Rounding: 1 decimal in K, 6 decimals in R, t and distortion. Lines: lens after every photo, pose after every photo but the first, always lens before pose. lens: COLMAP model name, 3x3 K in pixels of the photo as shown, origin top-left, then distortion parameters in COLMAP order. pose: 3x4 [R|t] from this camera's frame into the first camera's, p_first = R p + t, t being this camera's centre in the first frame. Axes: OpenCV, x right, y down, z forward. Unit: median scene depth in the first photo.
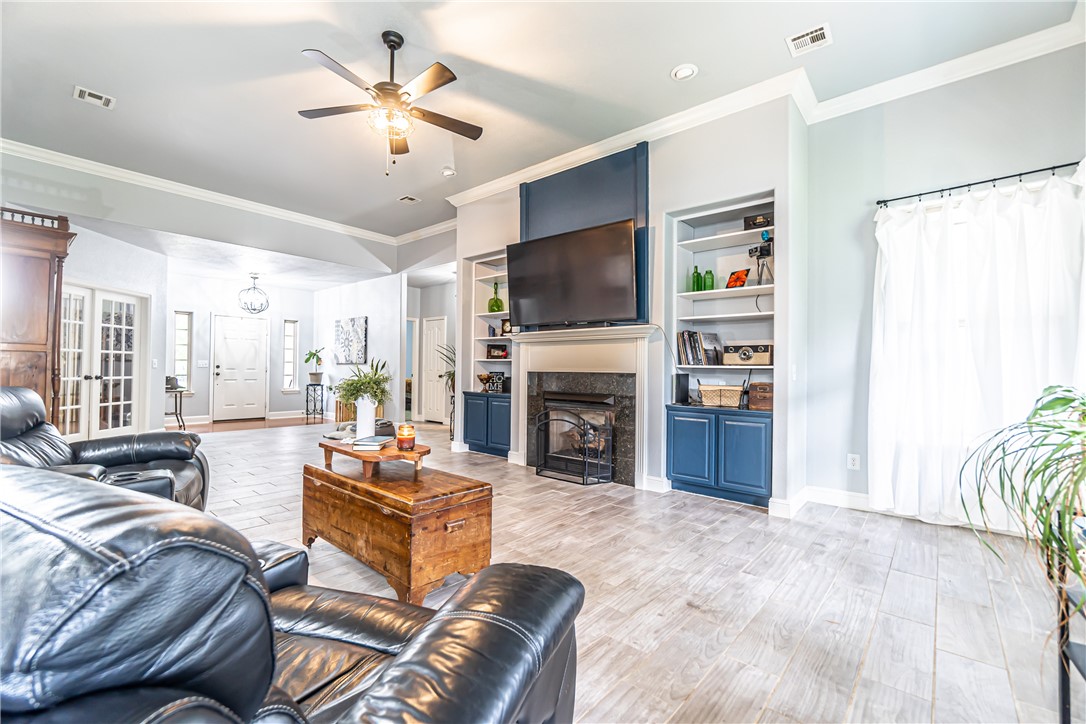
lens RADIAL K [[465.6, 0, 539.5], [0, 465.6, 363.1], [0, 0, 1]] dist [-0.003258, 0.000078]
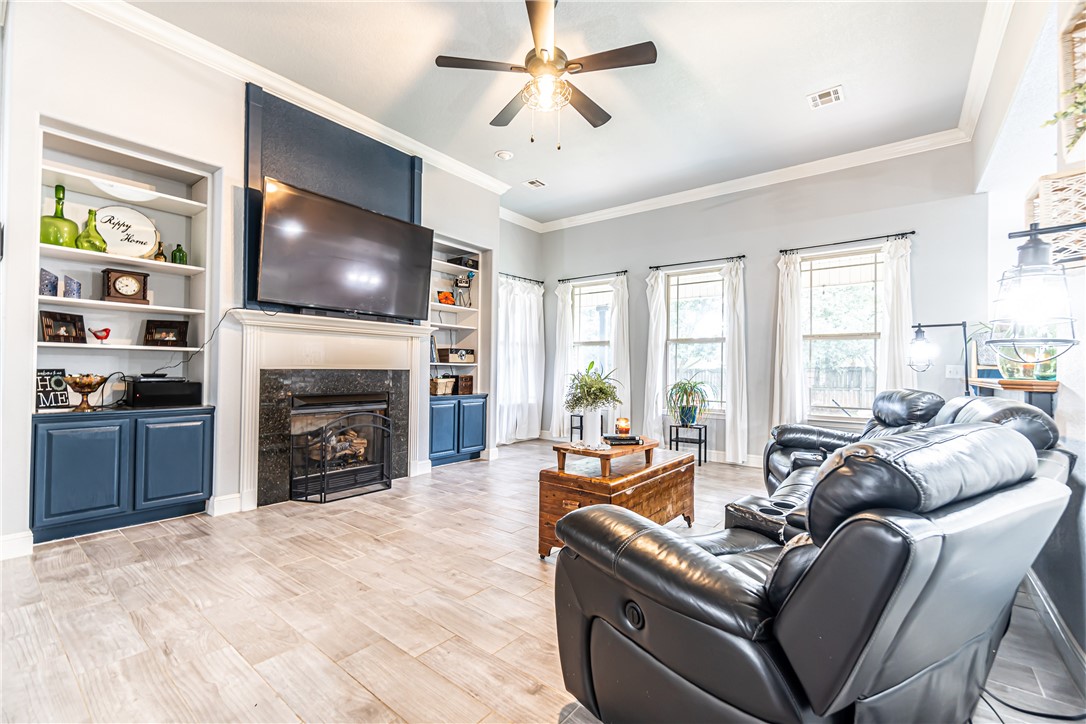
lens RADIAL K [[465.6, 0, 539.5], [0, 465.6, 363.1], [0, 0, 1]] dist [-0.003258, 0.000078]
pose [[-0.037620, -0.000034, 0.999292, -0.828044], [-0.025570, 0.999673, -0.000929, -0.000210], [-0.998965, -0.025587, -0.037609, 0.707948]]
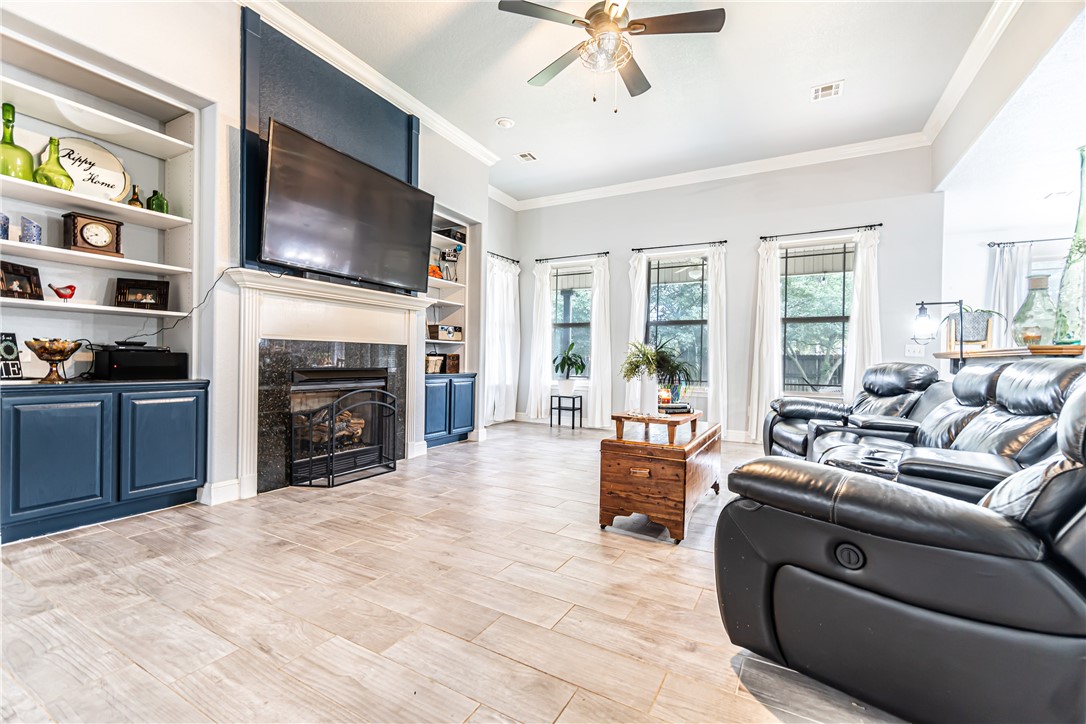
lens RADIAL K [[465.6, 0, 539.5], [0, 465.6, 363.1], [0, 0, 1]] dist [-0.003258, 0.000078]
pose [[-0.198349, -0.023747, 0.979844, -0.789034], [-0.031958, 0.999332, 0.017750, 0.031707], [-0.979610, -0.027793, -0.198976, 0.875256]]
